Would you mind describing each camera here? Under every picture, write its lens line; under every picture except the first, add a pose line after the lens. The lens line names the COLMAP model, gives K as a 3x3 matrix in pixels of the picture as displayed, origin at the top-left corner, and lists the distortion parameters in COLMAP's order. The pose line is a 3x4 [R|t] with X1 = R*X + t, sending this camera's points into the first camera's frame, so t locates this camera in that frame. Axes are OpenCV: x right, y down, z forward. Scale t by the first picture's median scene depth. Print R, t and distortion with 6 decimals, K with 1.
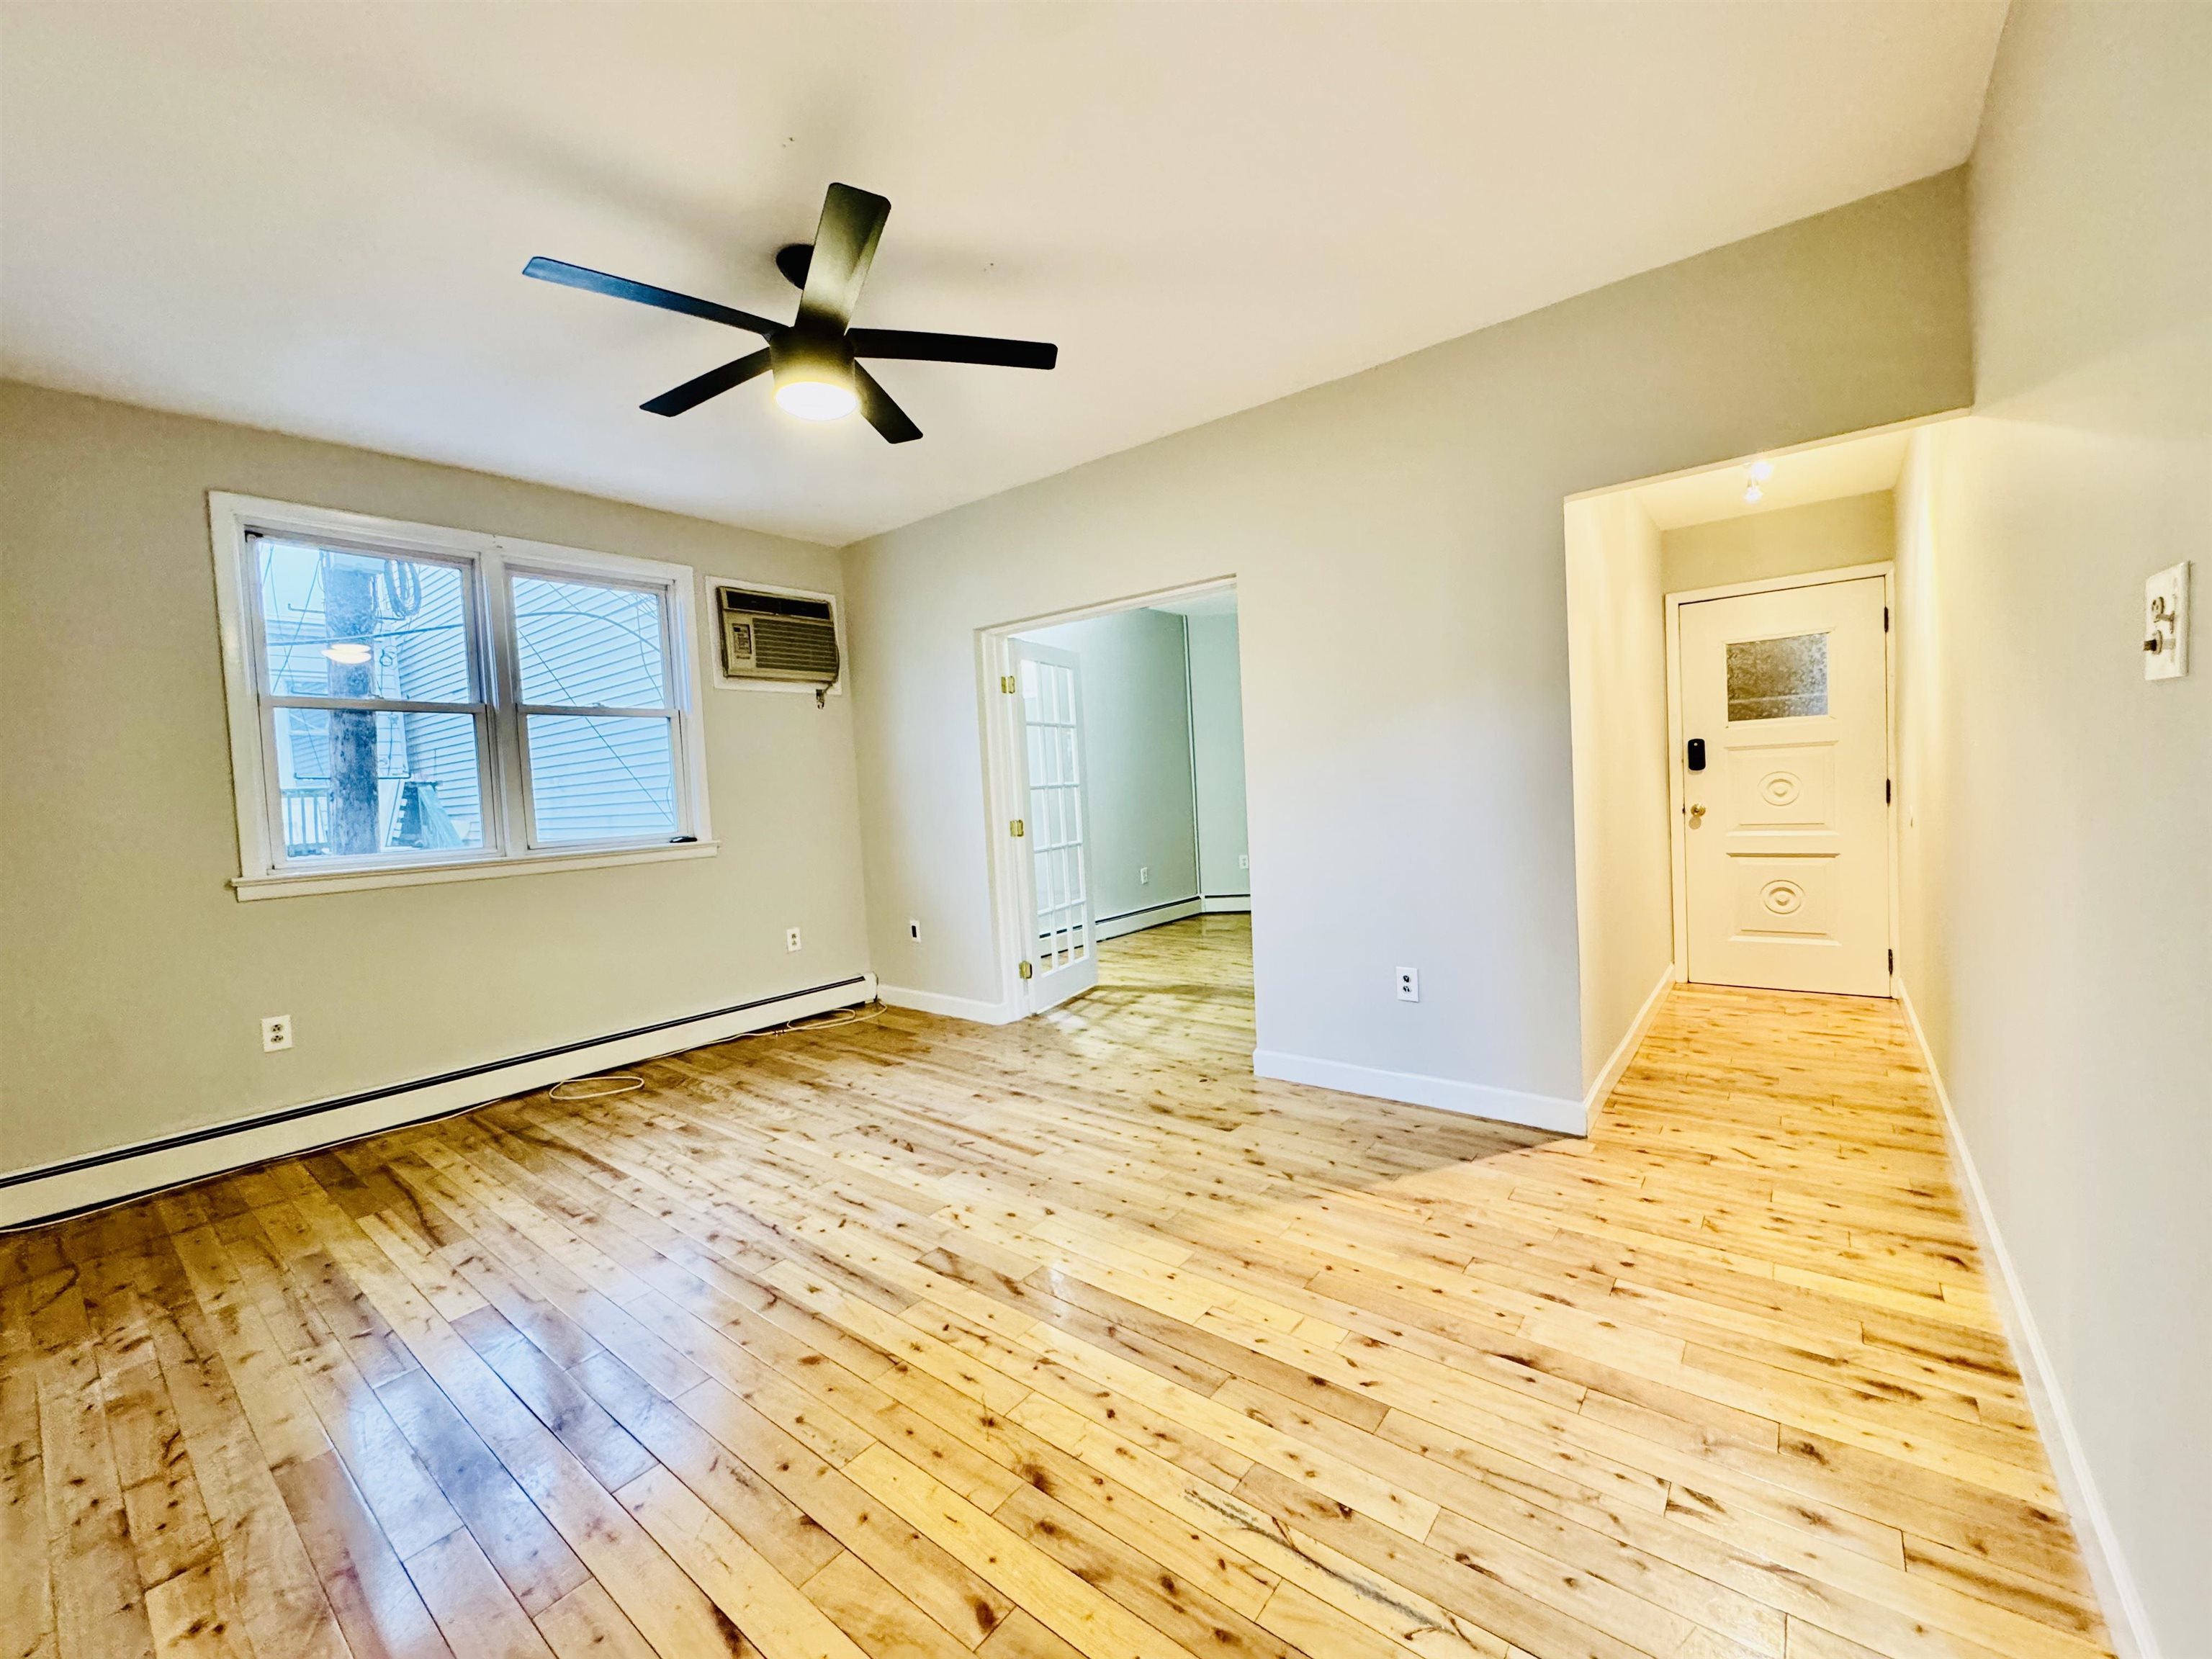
lens RADIAL K [[883.9, 0, 1106.0], [0, 883.9, 829.5], [0, 0, 1]] dist [-0.003202, 0.000281]
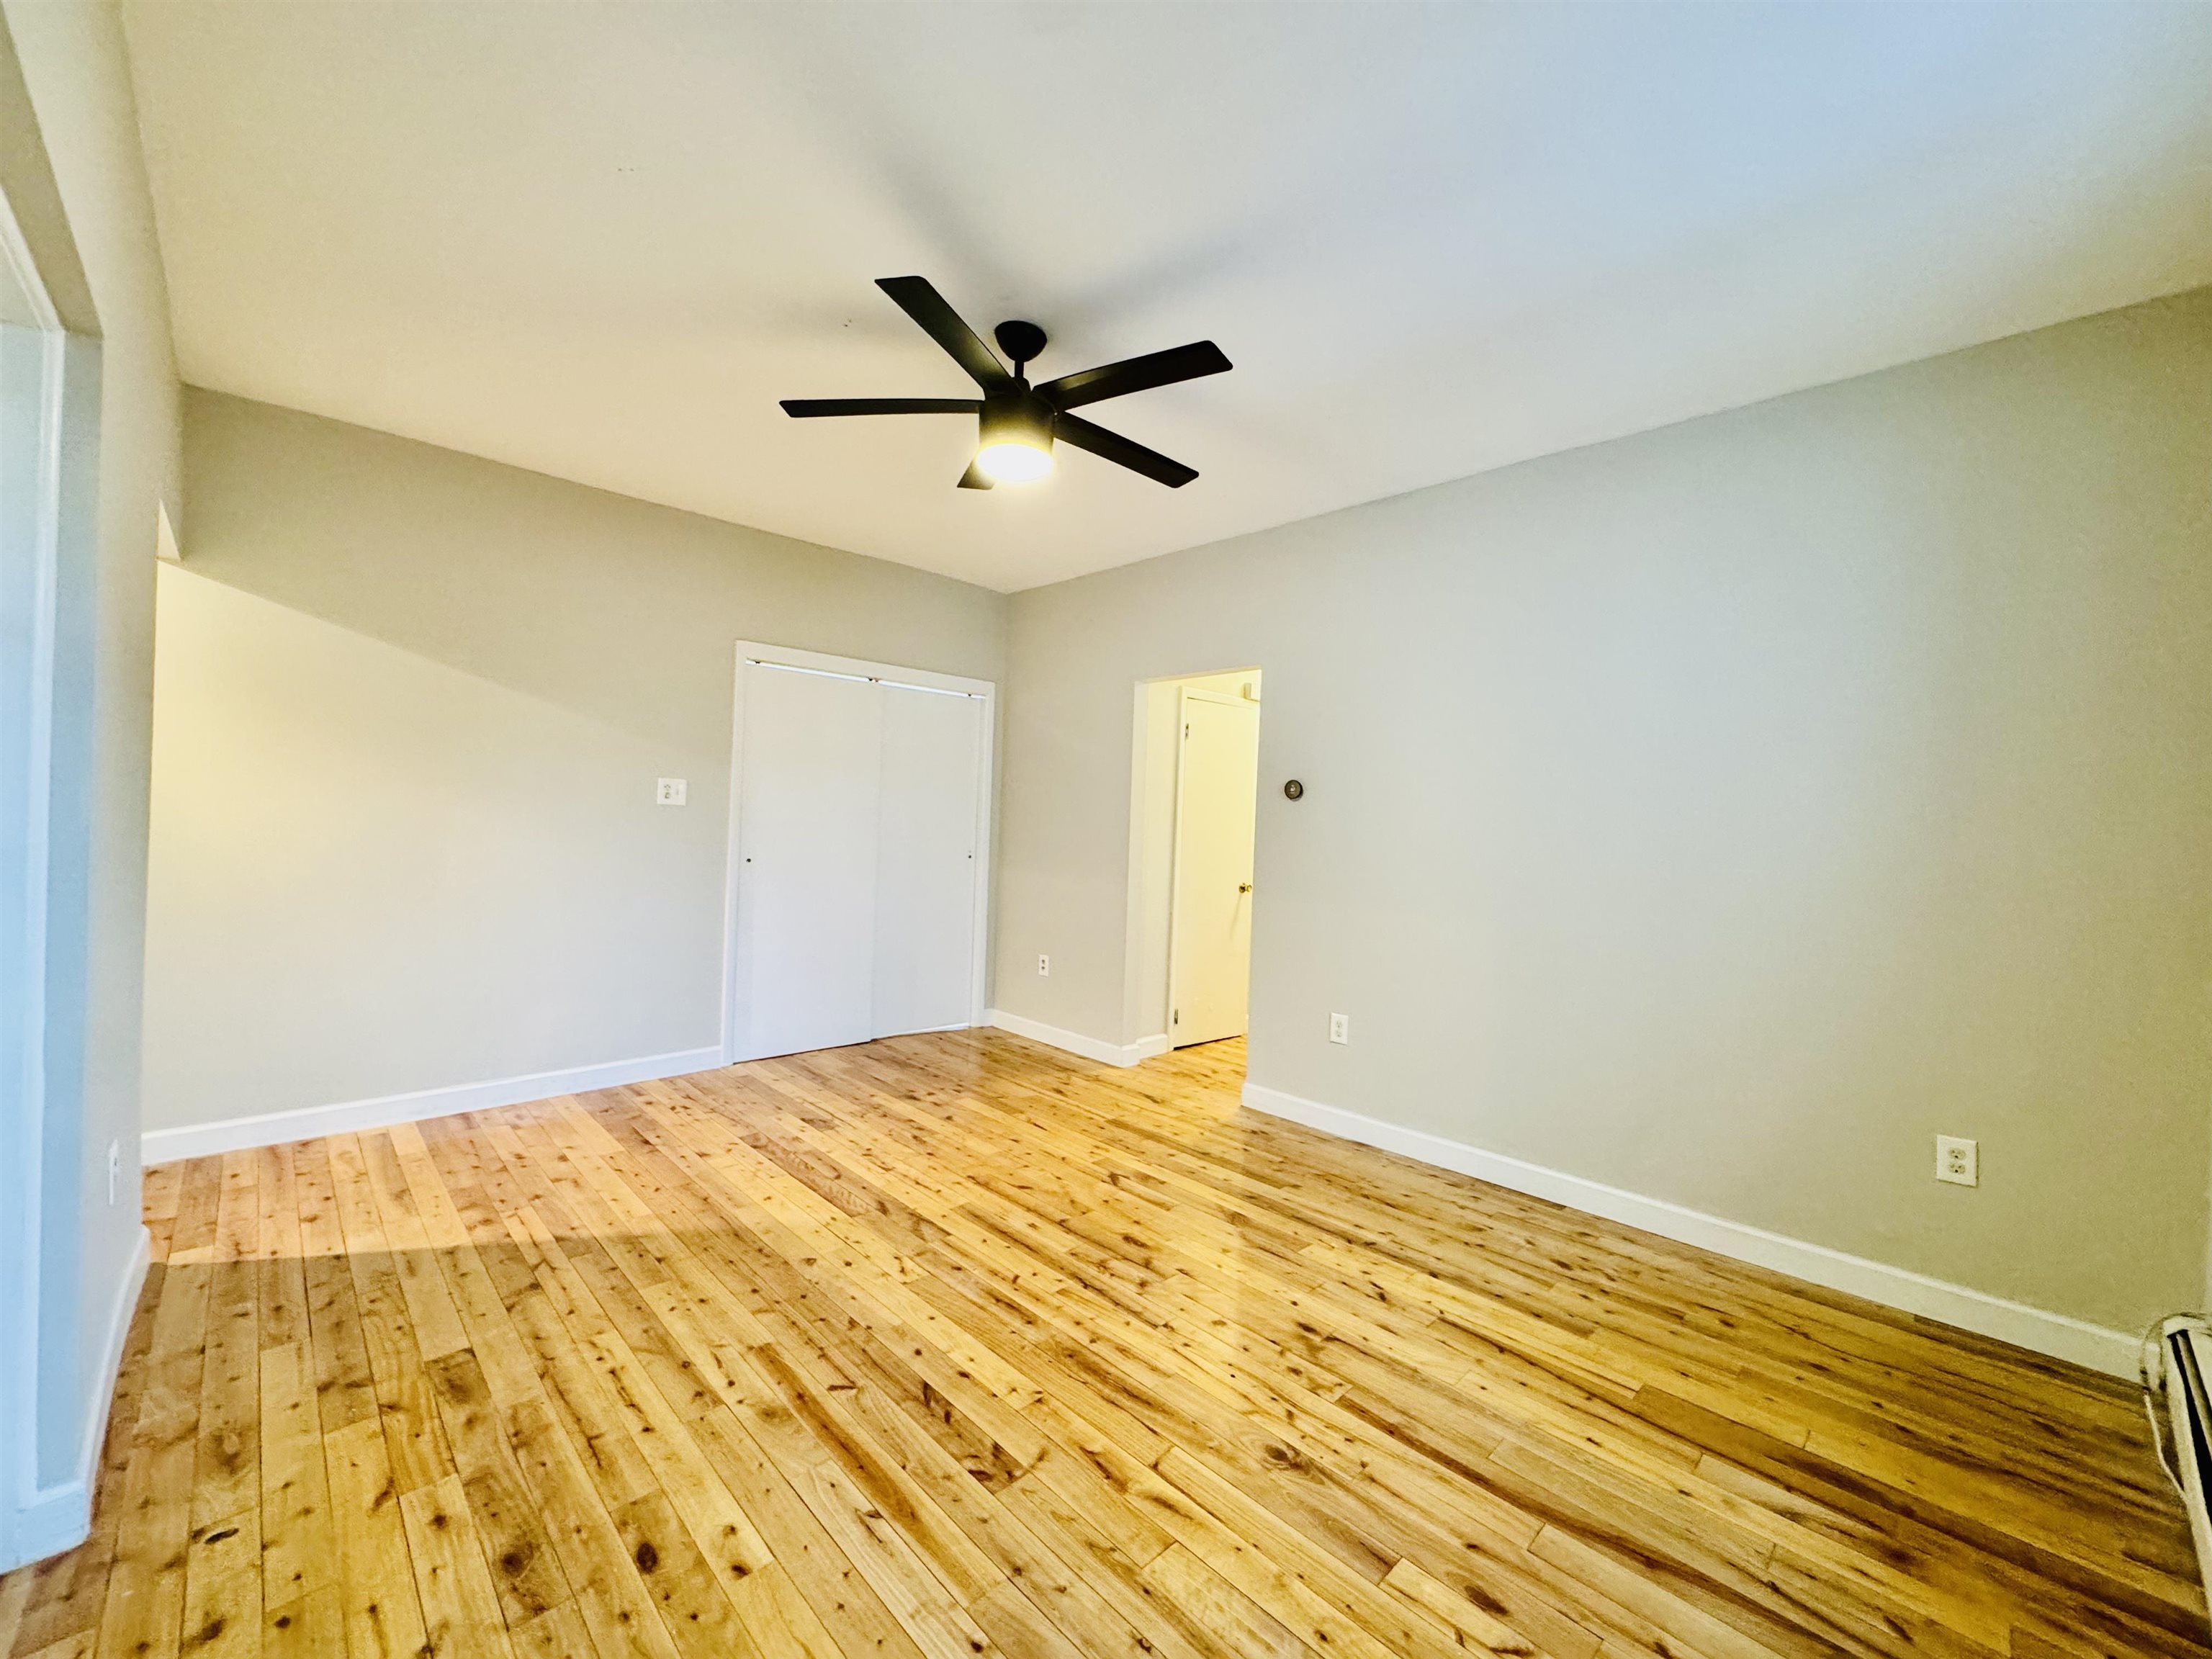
lens RADIAL K [[883.9, 0, 1106.0], [0, 883.9, 829.5], [0, 0, 1]] dist [-0.003202, 0.000281]
pose [[-0.991515, 0.012490, 0.129394, -0.475006], [0.020046, 0.998158, 0.057264, -0.089199], [-0.128441, 0.059372, -0.989938, 1.729064]]
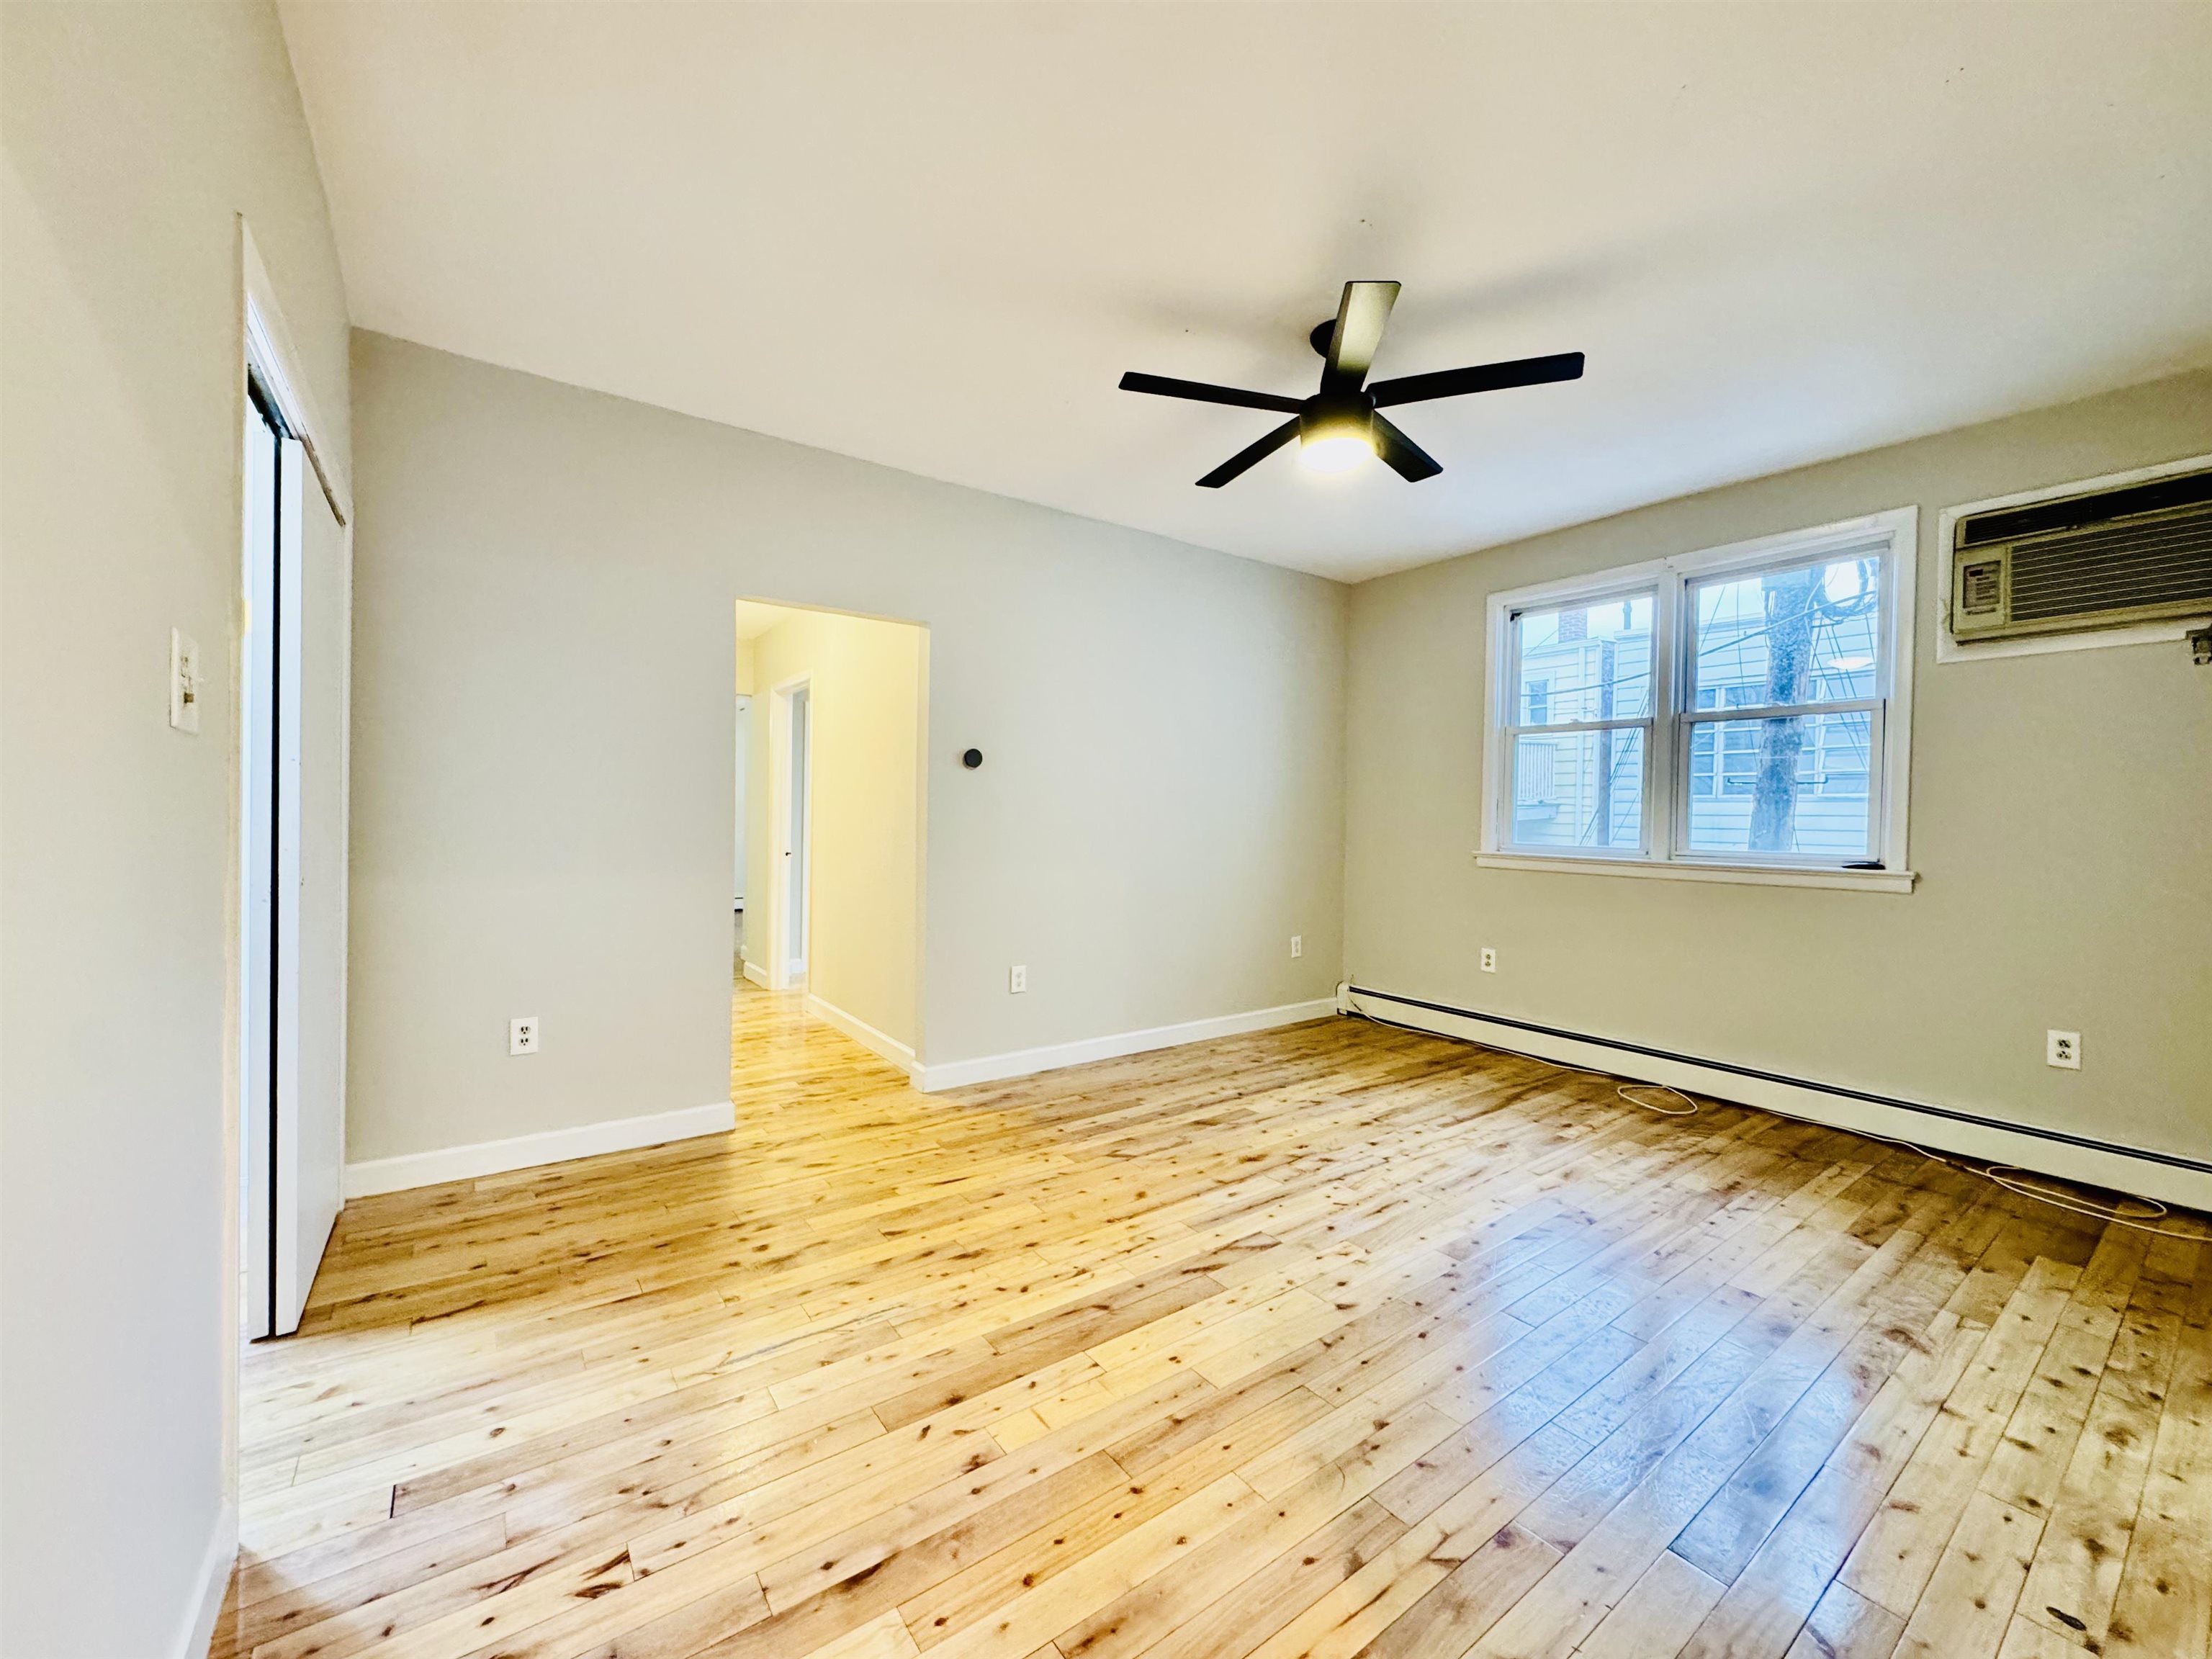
lens RADIAL K [[882.1, 0, 1106.0], [0, 882.1, 829.5], [0, 0, 1]] dist [-0.003271, -0.000010]
pose [[-0.267231, 0.057569, -0.961911, 0.713916], [-0.052260, 0.995879, 0.074121, -0.068092], [0.962214, 0.070077, -0.263121, 0.880764]]
